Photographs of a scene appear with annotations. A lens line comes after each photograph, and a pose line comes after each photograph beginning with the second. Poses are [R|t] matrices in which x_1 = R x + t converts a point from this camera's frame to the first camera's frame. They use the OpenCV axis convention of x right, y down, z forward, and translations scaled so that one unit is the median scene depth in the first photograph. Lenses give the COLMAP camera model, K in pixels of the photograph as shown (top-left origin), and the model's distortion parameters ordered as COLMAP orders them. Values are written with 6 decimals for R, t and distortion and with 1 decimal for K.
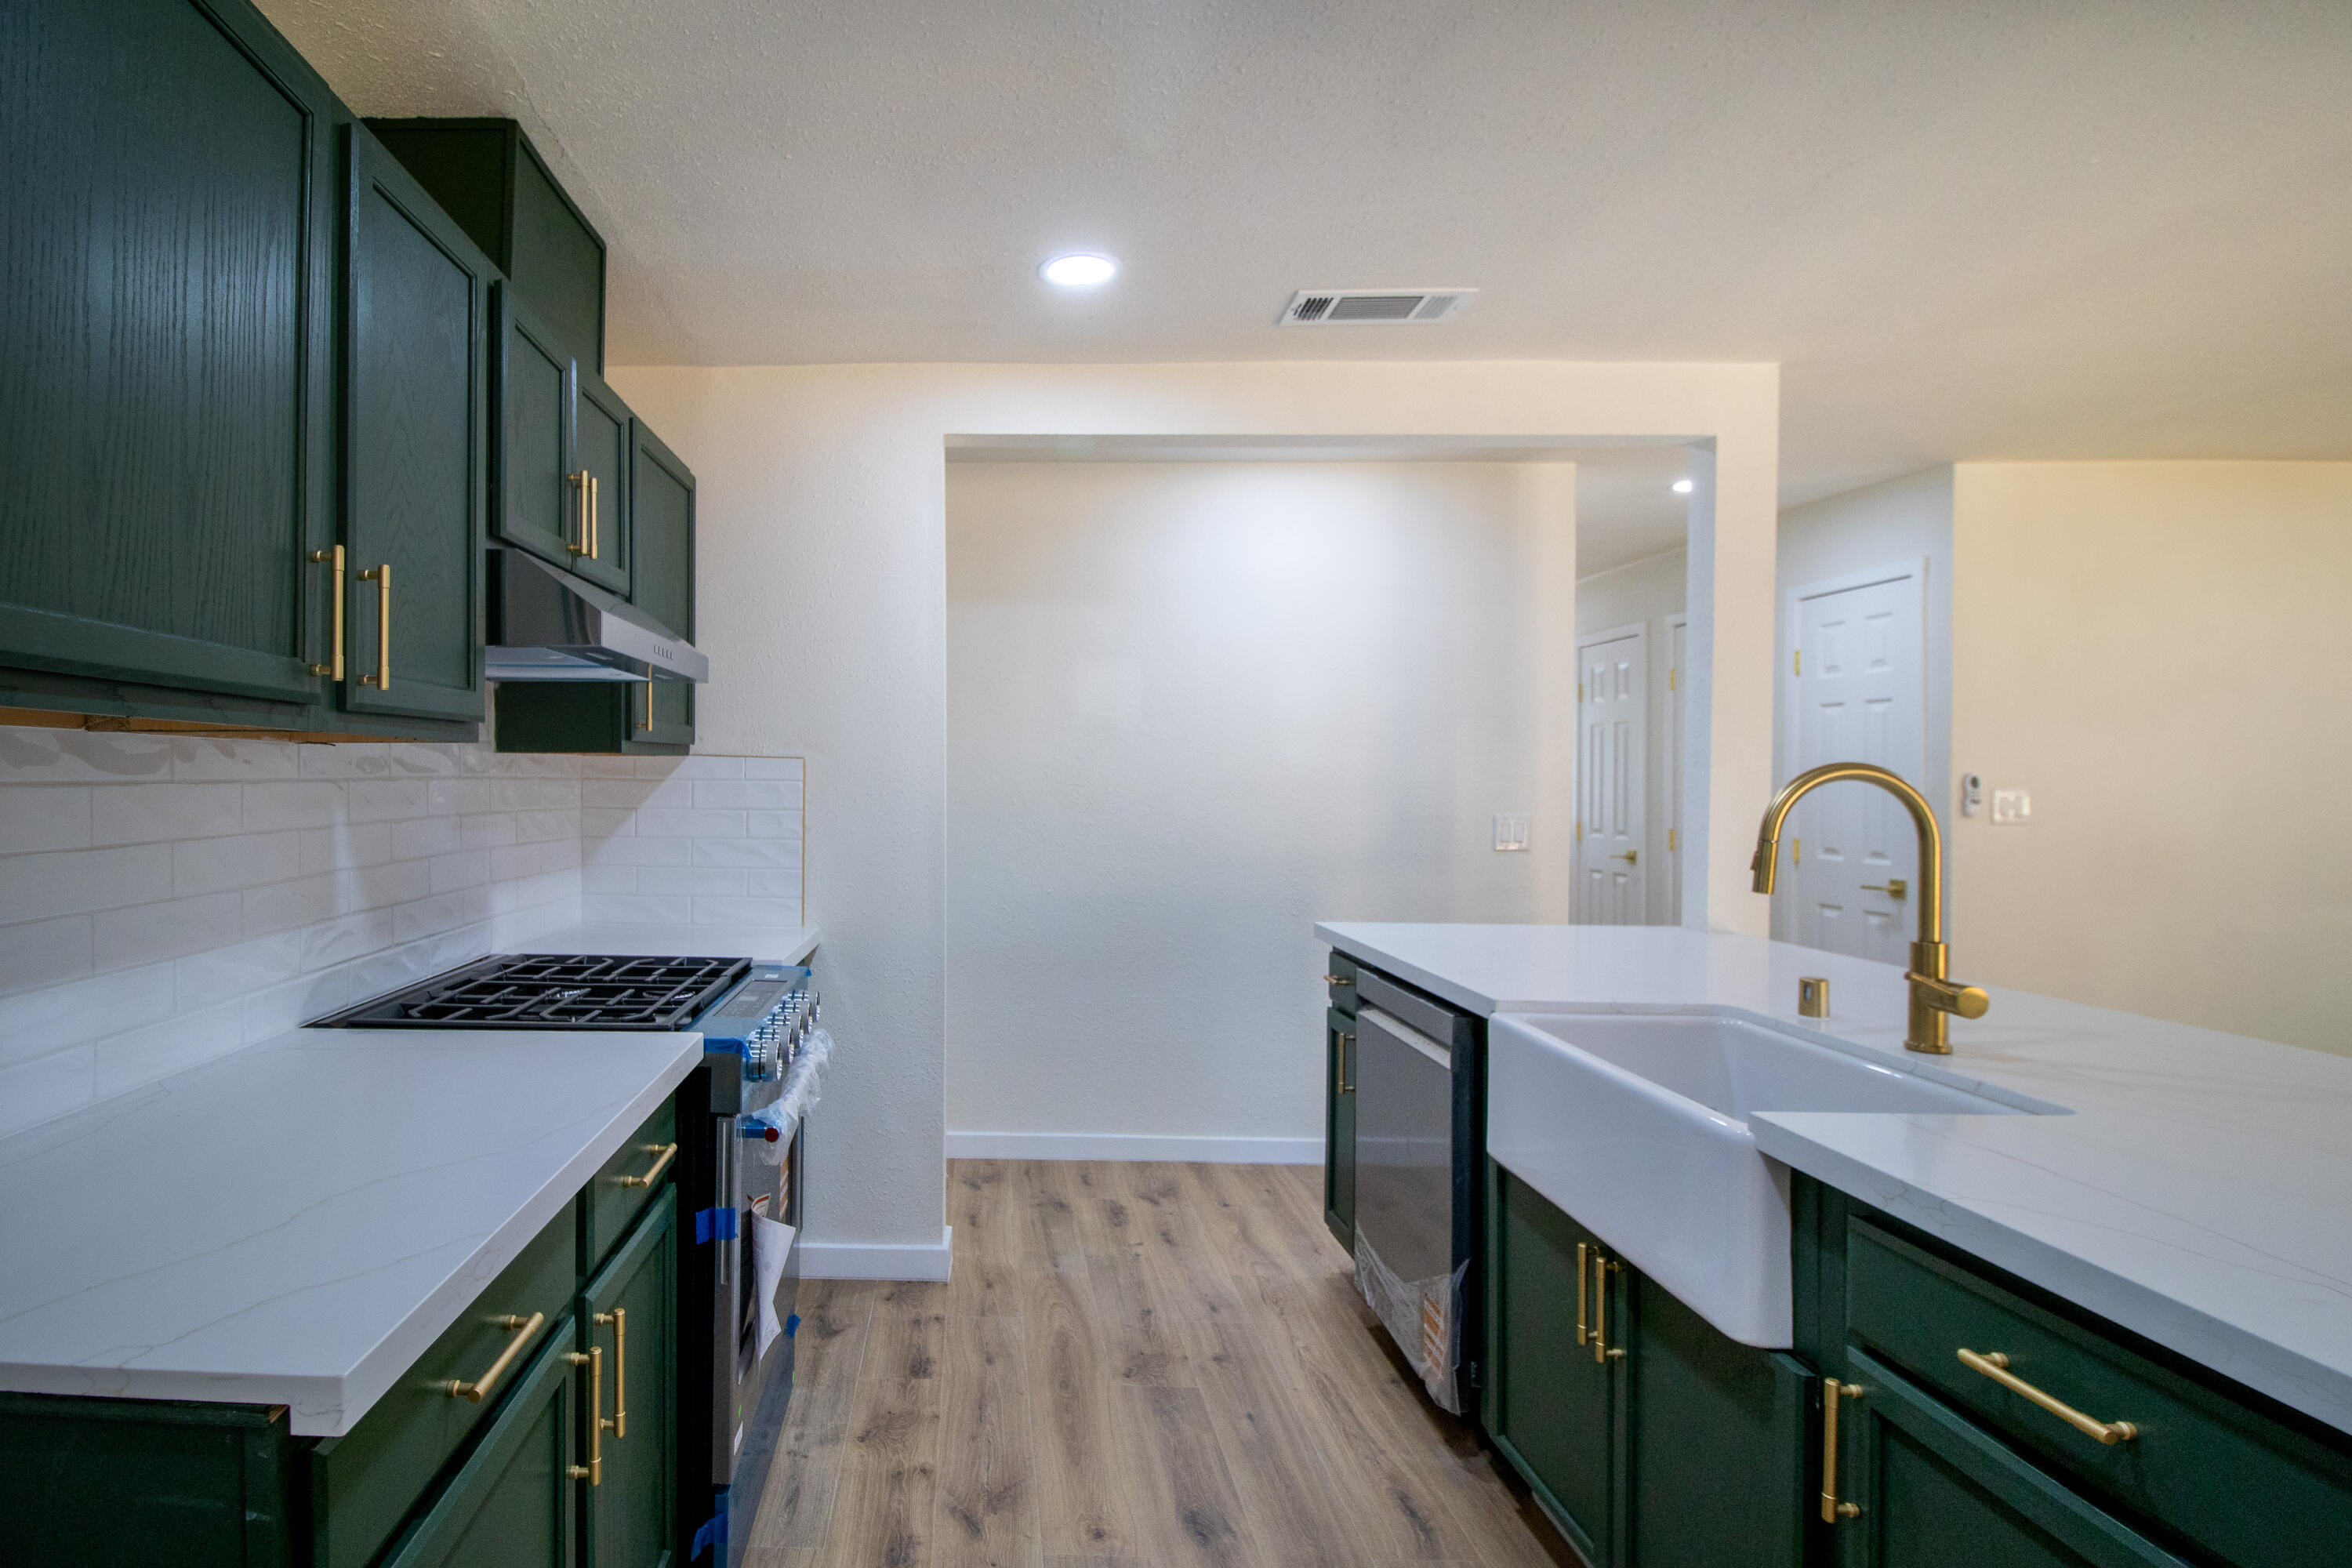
lens RADIAL K [[1254.7, 0, 934.9], [0, 1254.7, 785.3], [0, 0, 1]] dist [0.002737, -0.008731]
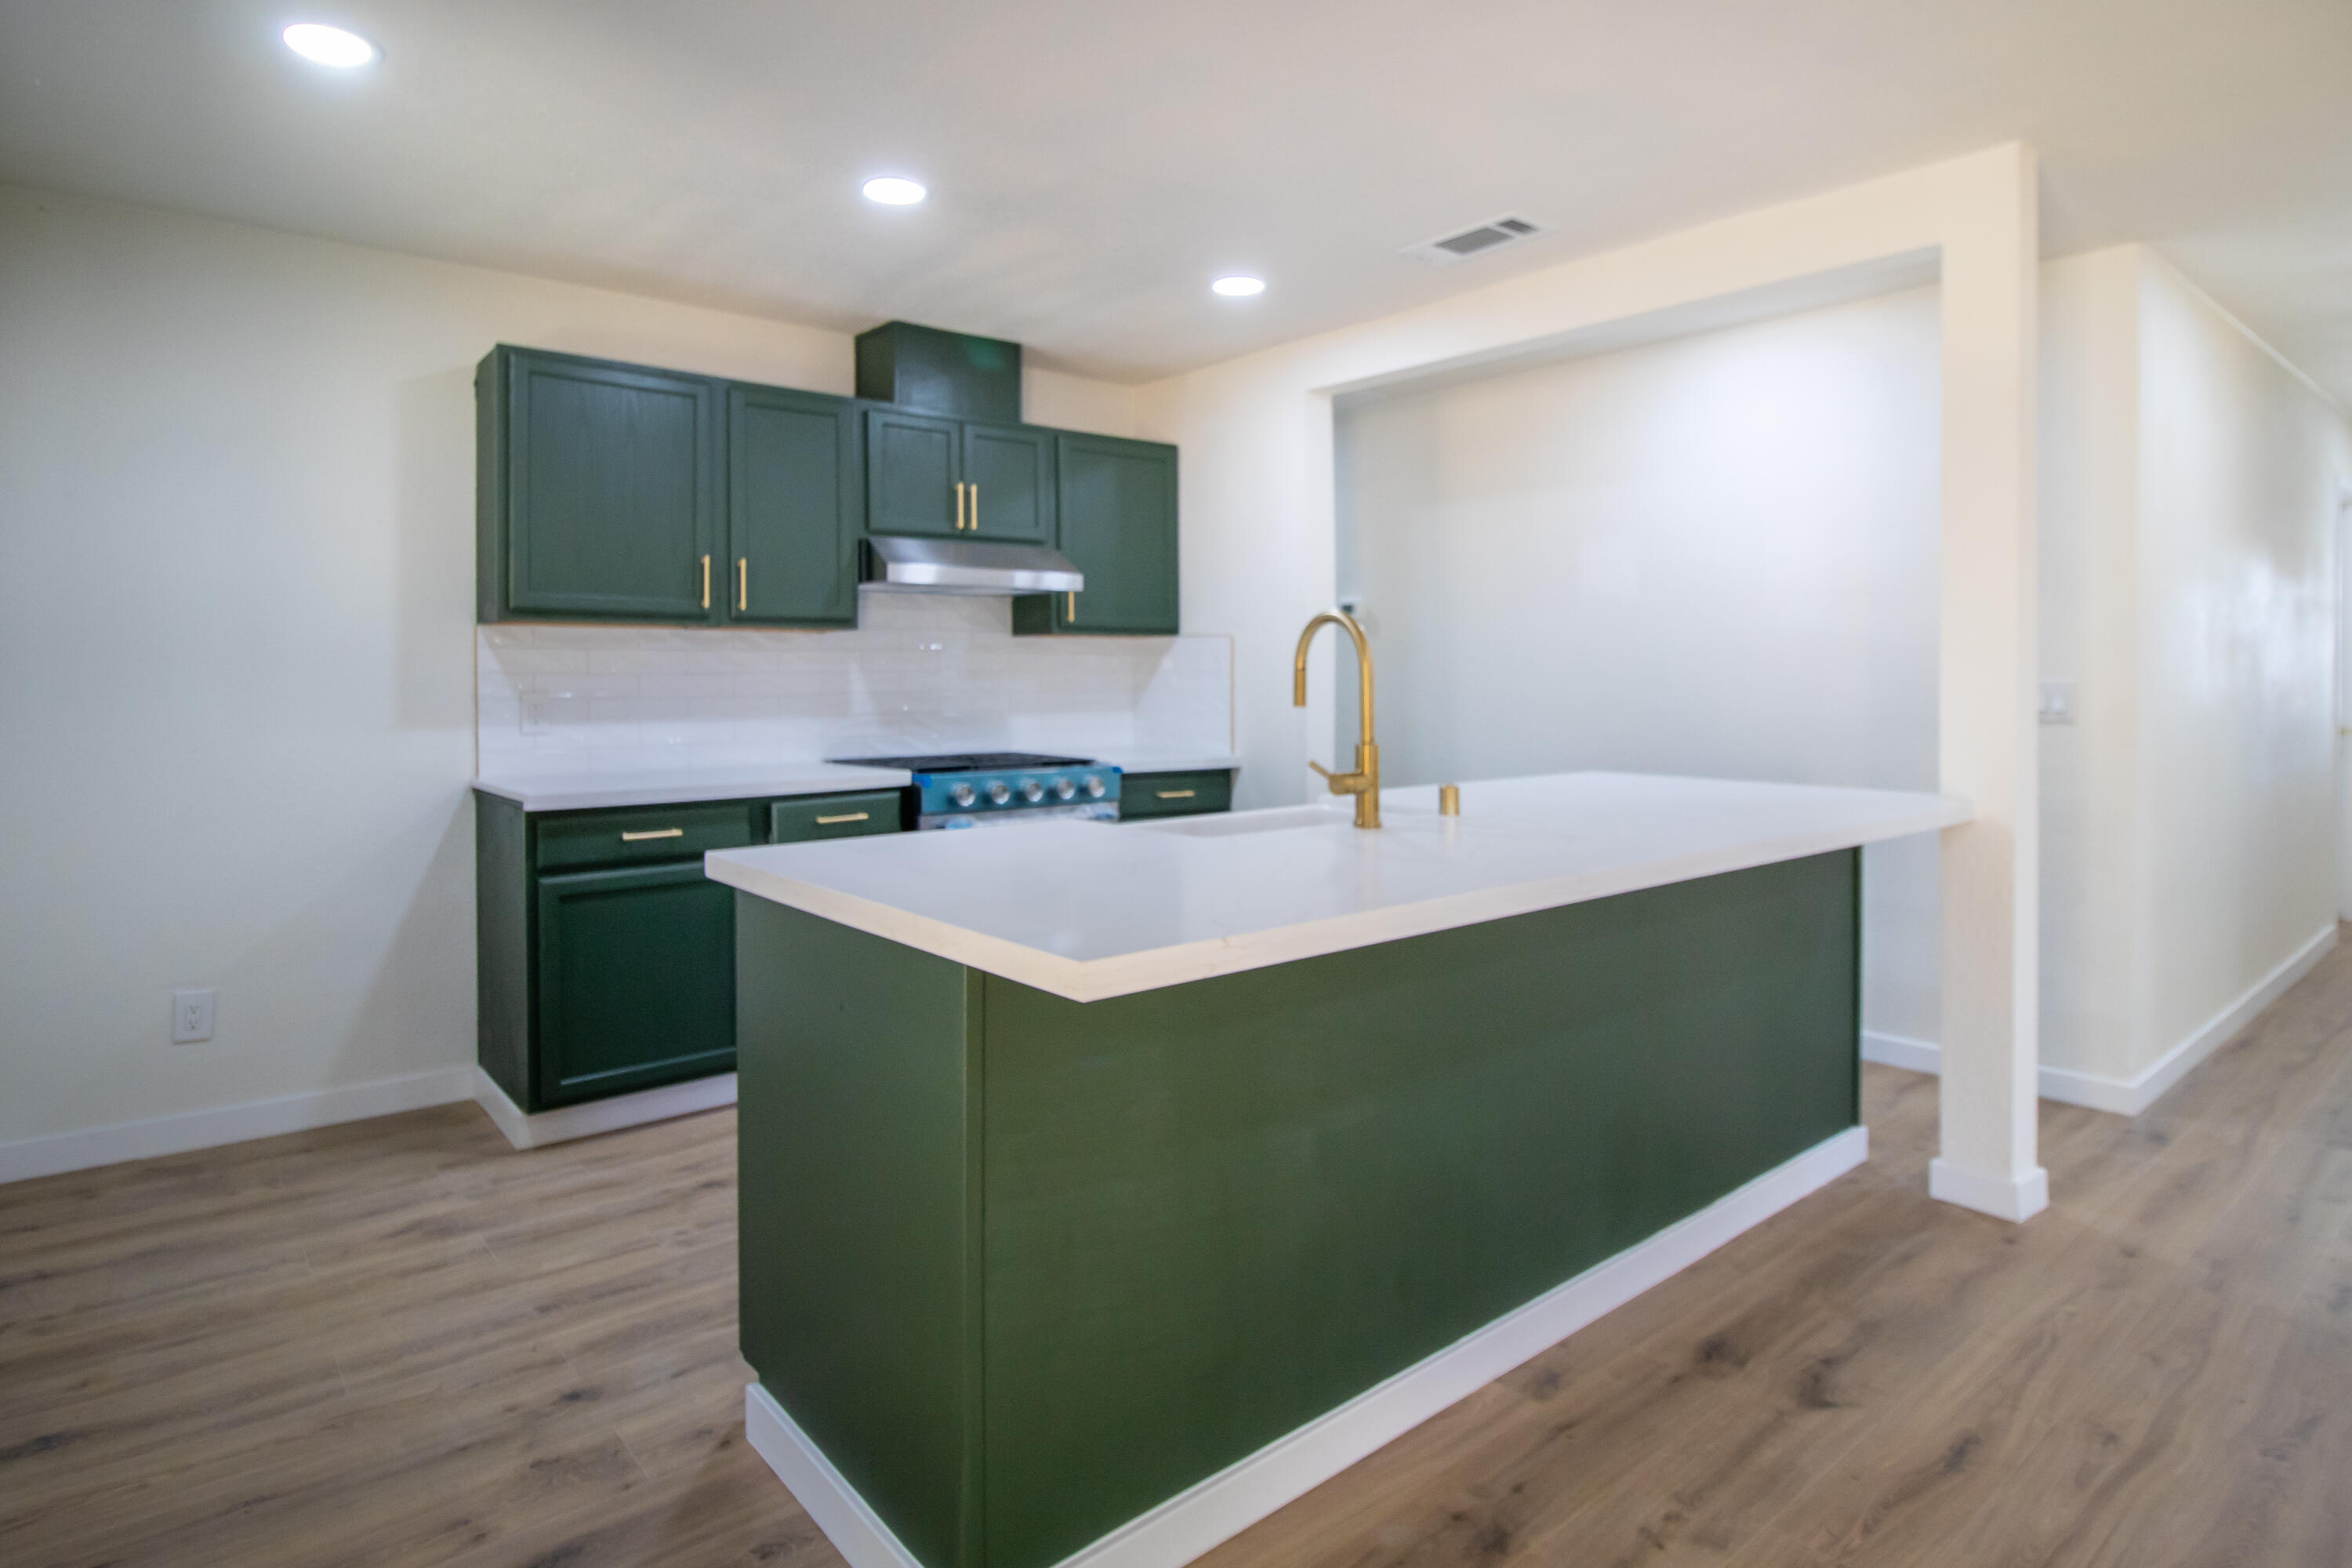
lens RADIAL K [[1341.7, 0, 1171.7], [0, 1341.7, 689.5], [0, 0, 1]] dist [-0.004251, -0.002317]
pose [[0.655857, 0.000929, -0.754884, 1.255917], [-0.000060, 0.999999, 0.001179, 0.047701], [0.754885, -0.000728, 0.655857, -0.061884]]
